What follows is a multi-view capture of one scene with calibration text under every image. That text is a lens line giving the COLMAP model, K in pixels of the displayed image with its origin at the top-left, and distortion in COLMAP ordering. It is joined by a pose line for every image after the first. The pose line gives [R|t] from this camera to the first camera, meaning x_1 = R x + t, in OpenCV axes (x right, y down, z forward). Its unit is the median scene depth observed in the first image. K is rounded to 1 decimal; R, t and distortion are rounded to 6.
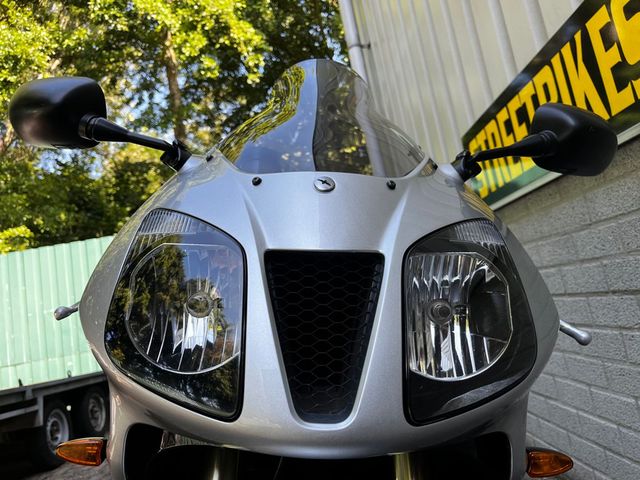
lens RADIAL K [[488.5, 0, 316.7], [0, 488.5, 243.3], [0, 0, 1]] dist [0.062632, -0.090717]
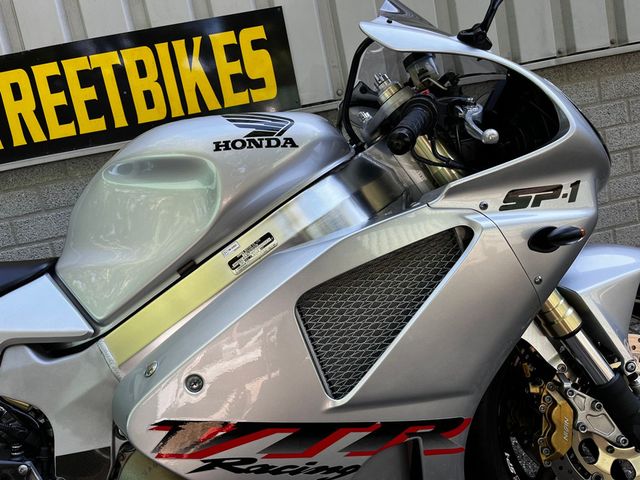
lens RADIAL K [[488.5, 0, 321.0], [0, 488.5, 235.1], [0, 0, 1]] dist [0.062632, -0.090717]
pose [[-0.043877, 0.050991, 0.997735, -0.737894], [0.075631, 0.996000, -0.047576, 0.181097], [-0.996170, 0.073373, -0.047558, 0.720575]]
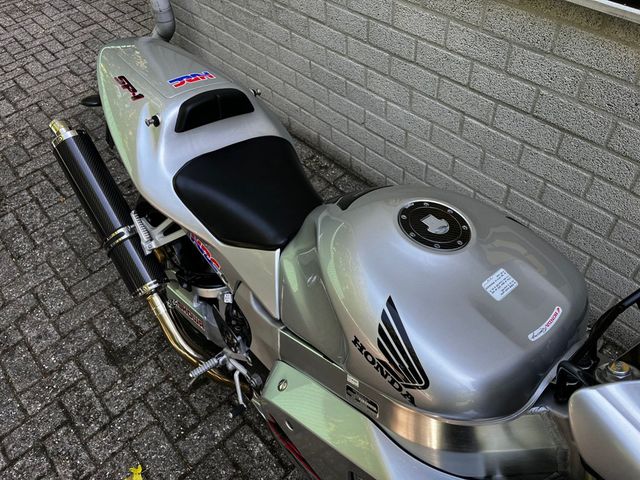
lens RADIAL K [[488.5, 0, 326.2], [0, 488.5, 237.2], [0, 0, 1]] dist [0.062632, -0.090717]
pose [[0.745186, -0.386757, 0.543246, -0.448647], [-0.168175, 0.679313, 0.714319, -0.426978], [-0.645302, -0.623661, 0.441172, 0.656336]]
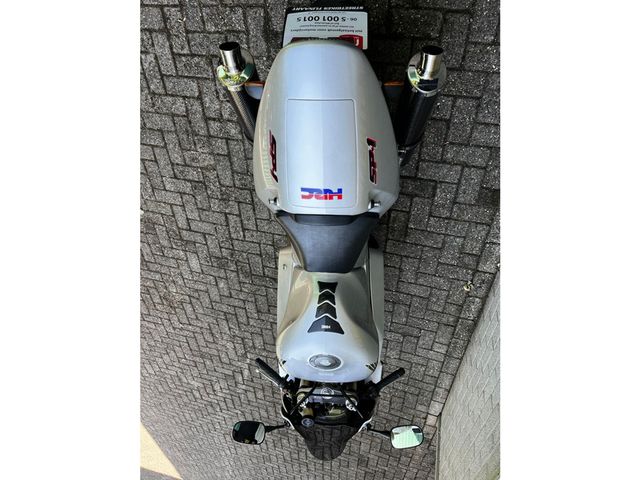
lens RADIAL K [[368.9, 0, 320.4], [0, 368.9, 239.3], [0, 0, 1]] dist [0.021765, -0.003107]
pose [[0.996433, 0.052750, -0.065863, 0.032911], [0.083479, -0.730172, 0.678145, -0.498620], [-0.012319, -0.681224, -0.731971, 1.894984]]
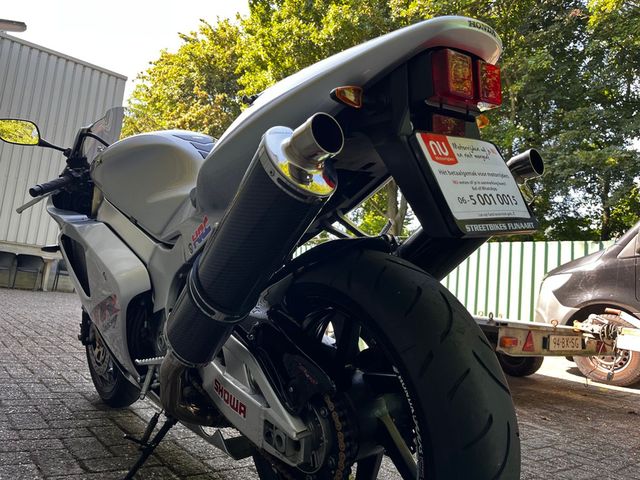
lens RADIAL K [[488.5, 0, 323.6], [0, 488.5, 241.8], [0, 0, 1]] dist [0.062632, -0.090717]
pose [[-0.774817, 0.028508, -0.631542, 0.473569], [0.119827, 0.987496, -0.102435, 0.398639], [0.620725, -0.155044, -0.768545, 1.955959]]
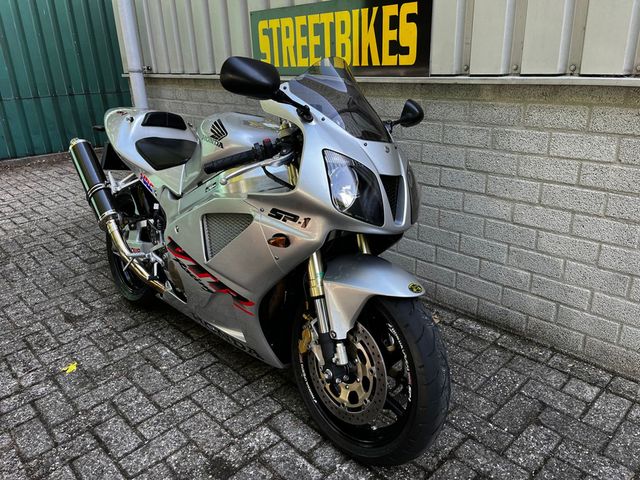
lens RADIAL K [[488.5, 0, 320.3], [0, 488.5, 242.5], [0, 0, 1]] dist [0.062632, -0.090717]
pose [[0.729852, -0.087720, 0.677954, -0.824506], [-0.188014, 0.927728, 0.322446, -0.169011], [-0.657242, -0.362802, 0.660611, -0.314797]]
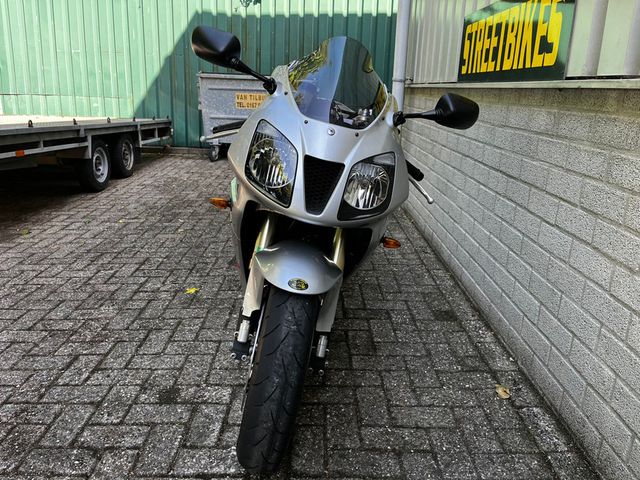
lens RADIAL K [[488.5, 0, 318.5], [0, 488.5, 235.3], [0, 0, 1]] dist [0.062632, -0.090717]
pose [[0.976721, 0.207574, 0.054130, -0.028175], [-0.211563, 0.890380, 0.403068, -0.240538], [0.035470, -0.405137, 0.913568, -0.589251]]
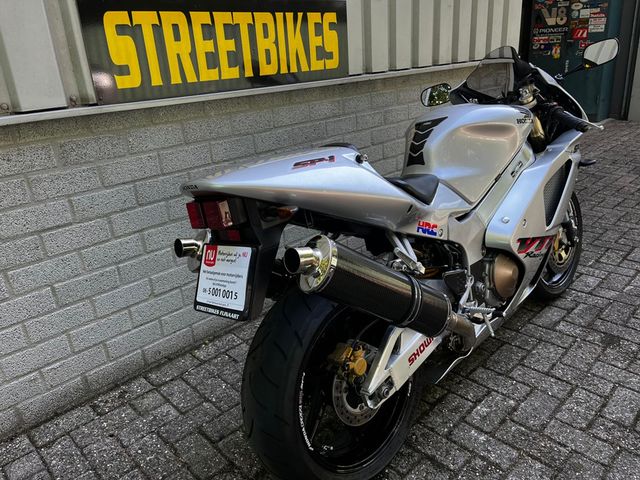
lens RADIAL K [[488.5, 0, 323.0], [0, 488.5, 243.6], [0, 0, 1]] dist [0.062632, -0.090717]
pose [[-0.667685, -0.045739, 0.743038, -0.801193], [0.095391, 0.984626, 0.146328, 0.119210], [-0.738307, 0.168580, -0.653057, 2.075069]]
